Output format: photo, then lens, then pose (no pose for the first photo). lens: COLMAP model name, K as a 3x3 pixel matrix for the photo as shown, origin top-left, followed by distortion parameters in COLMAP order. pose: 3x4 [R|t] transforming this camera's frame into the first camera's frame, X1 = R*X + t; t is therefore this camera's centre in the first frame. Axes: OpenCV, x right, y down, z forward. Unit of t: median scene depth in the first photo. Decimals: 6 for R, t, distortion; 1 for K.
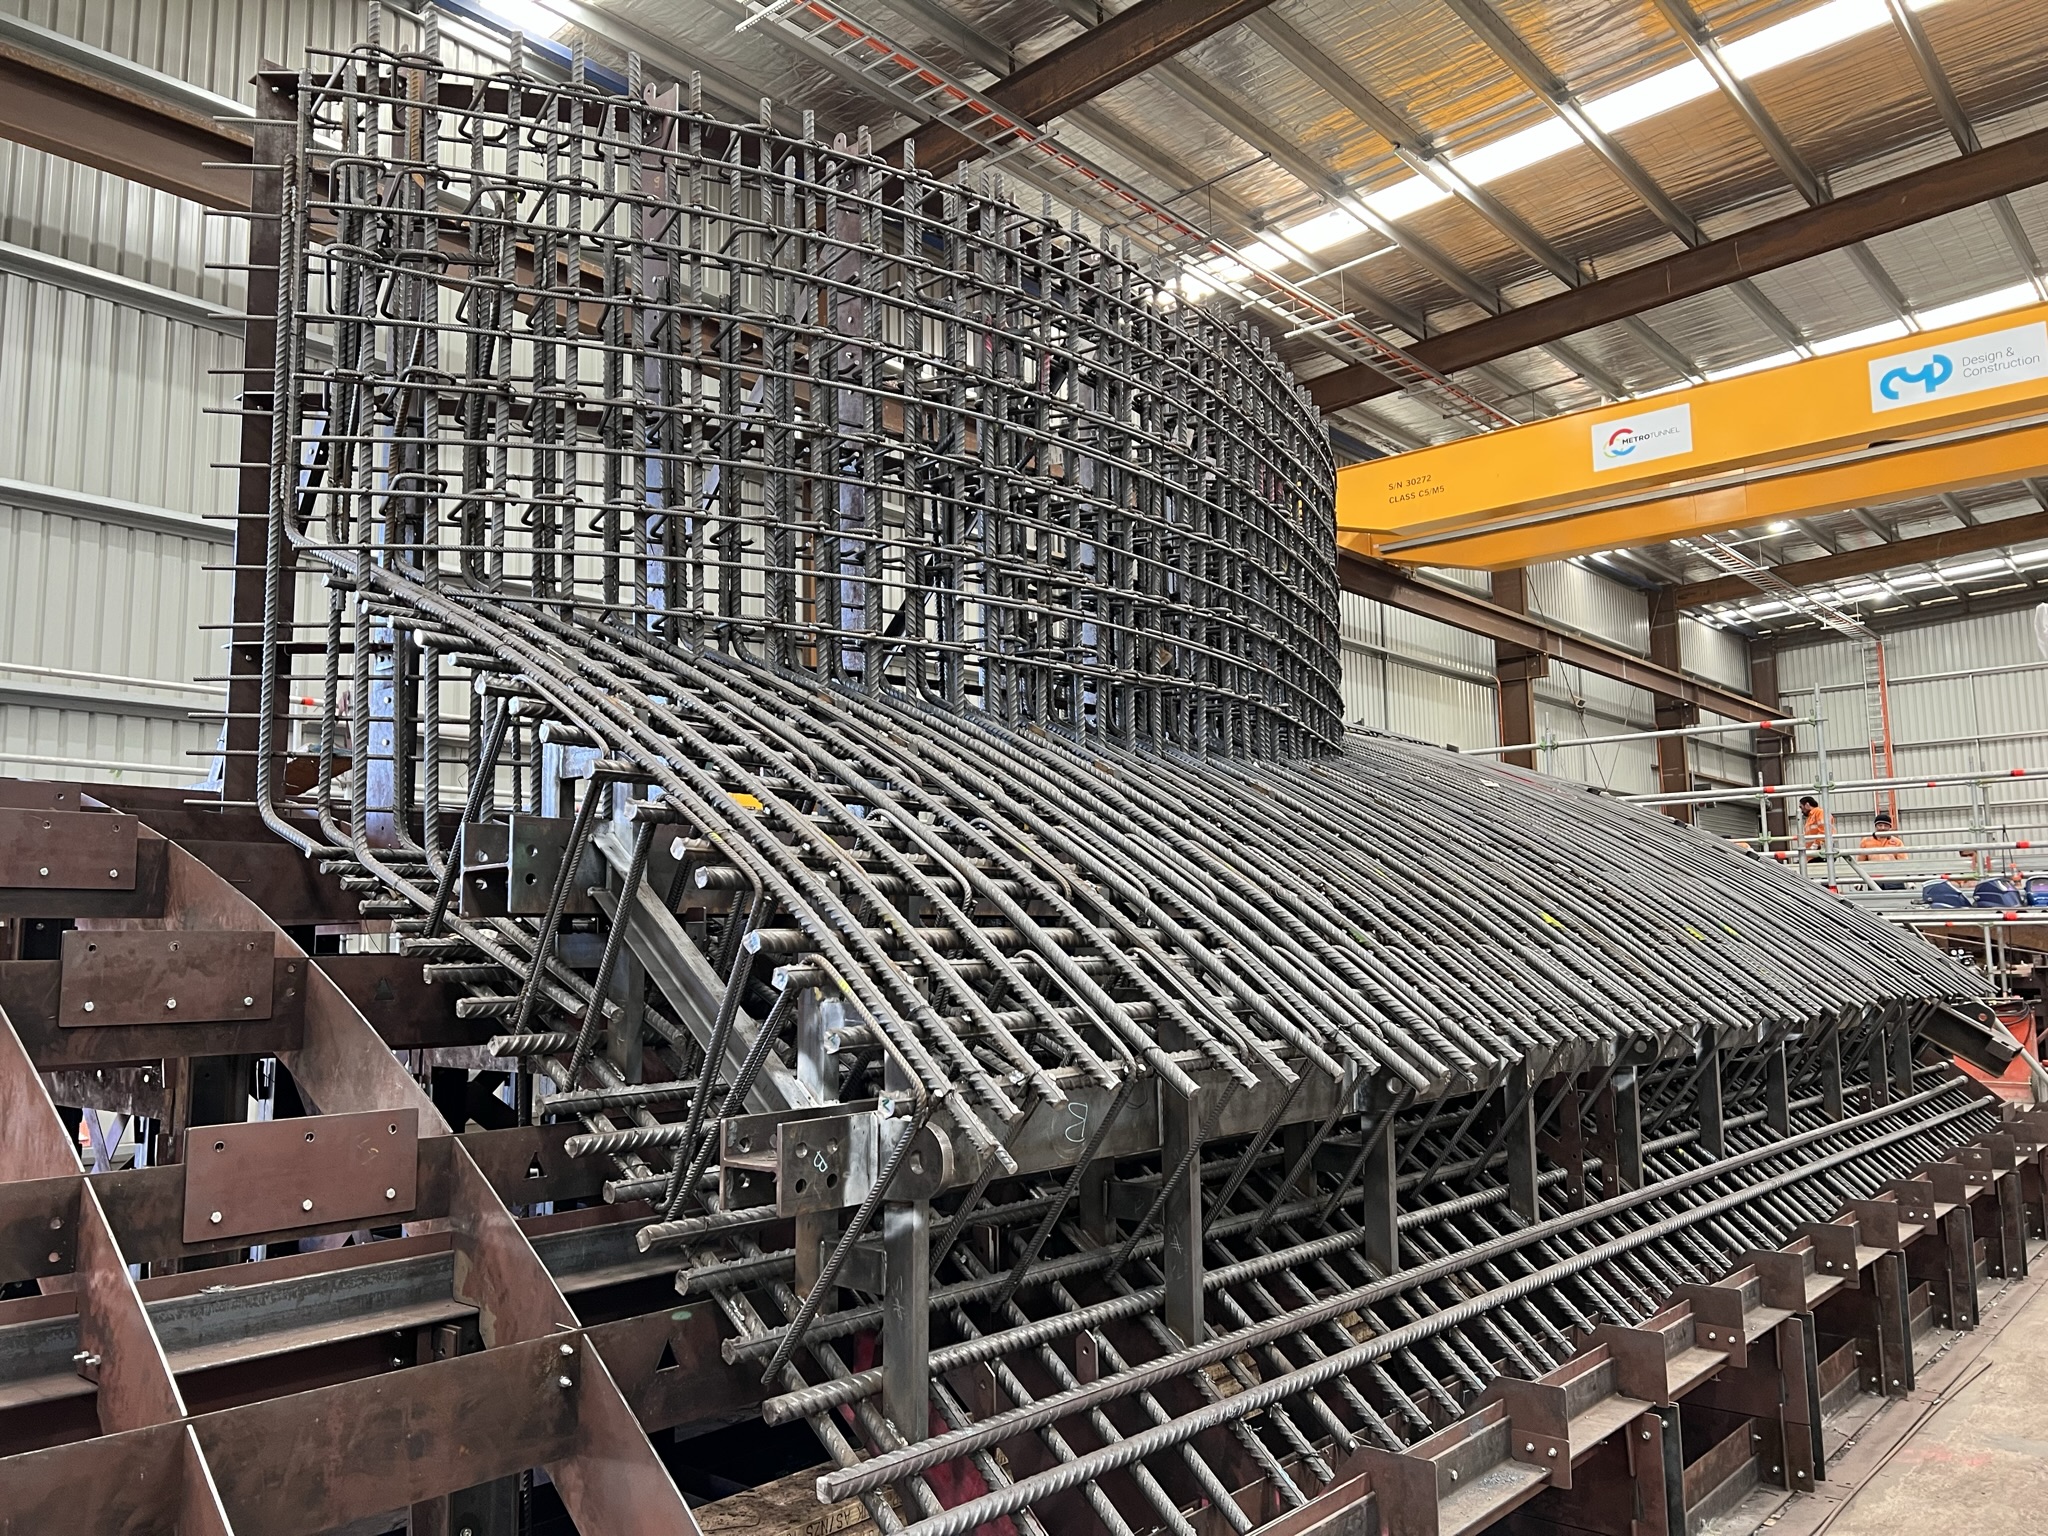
lens RADIAL K [[1494.3, 0, 1024.0], [0, 1494.3, 768.0], [0, 0, 1]] dist [0.031180, -0.007021]
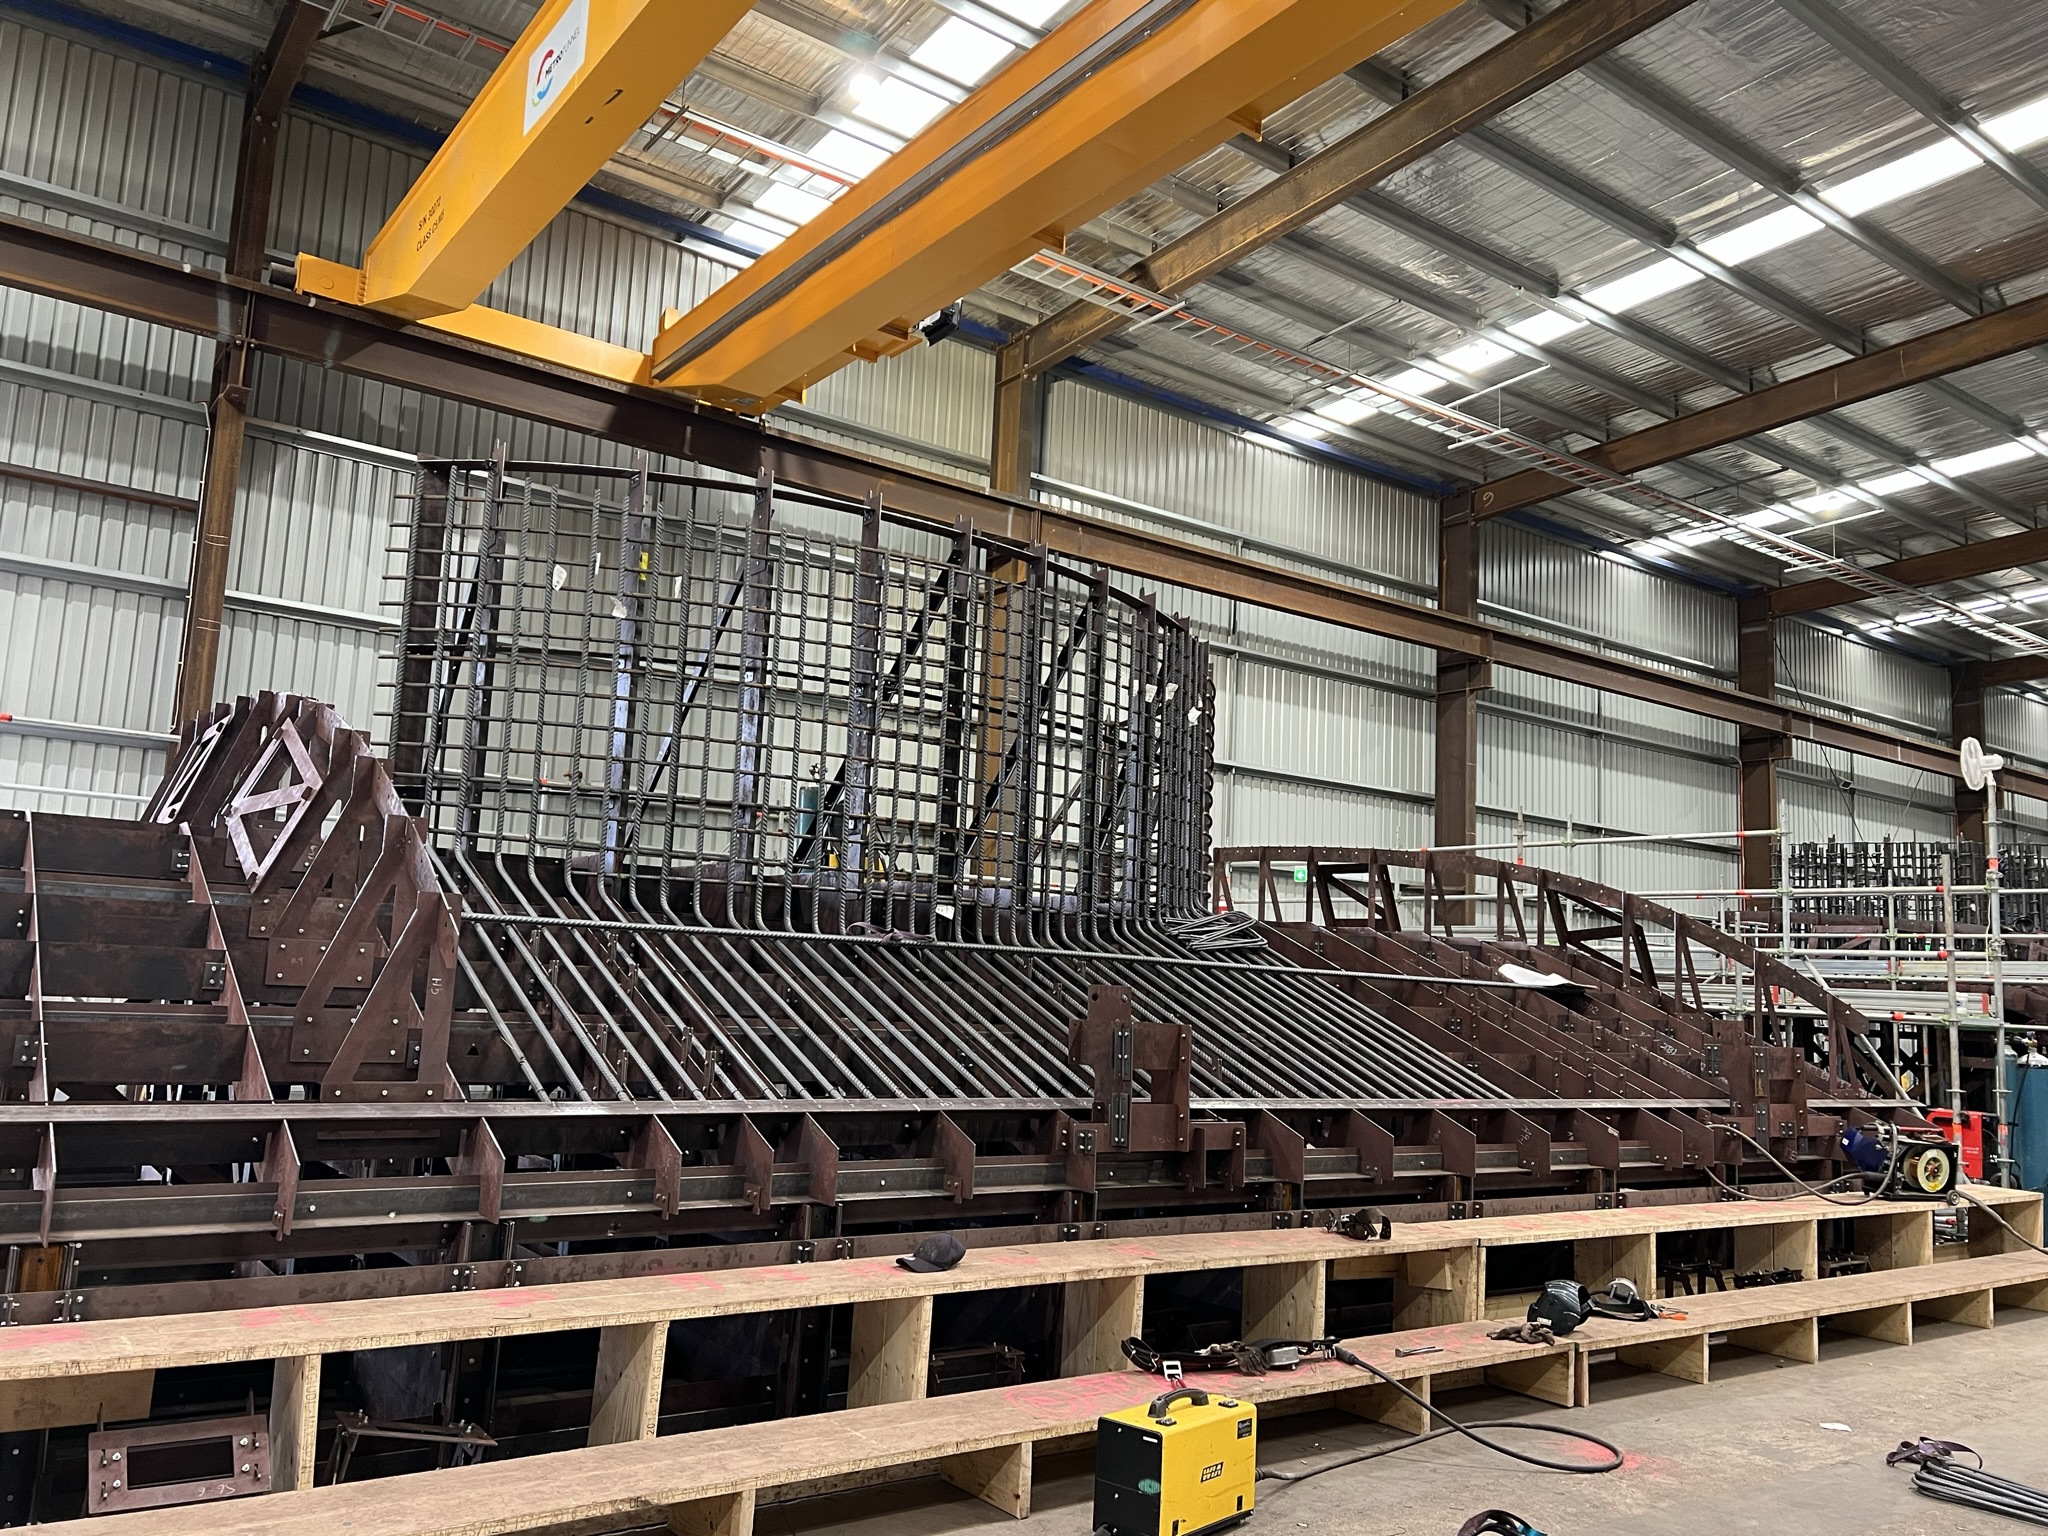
lens RADIAL K [[1494.3, 0, 1024.0], [0, 1494.3, 768.0], [0, 0, 1]] dist [0.031180, -0.007021]
pose [[0.972881, 0.027092, -0.229713, 0.110491], [-0.033532, 0.999145, -0.024178, -0.018201], [0.228862, 0.031225, 0.972958, -0.095259]]
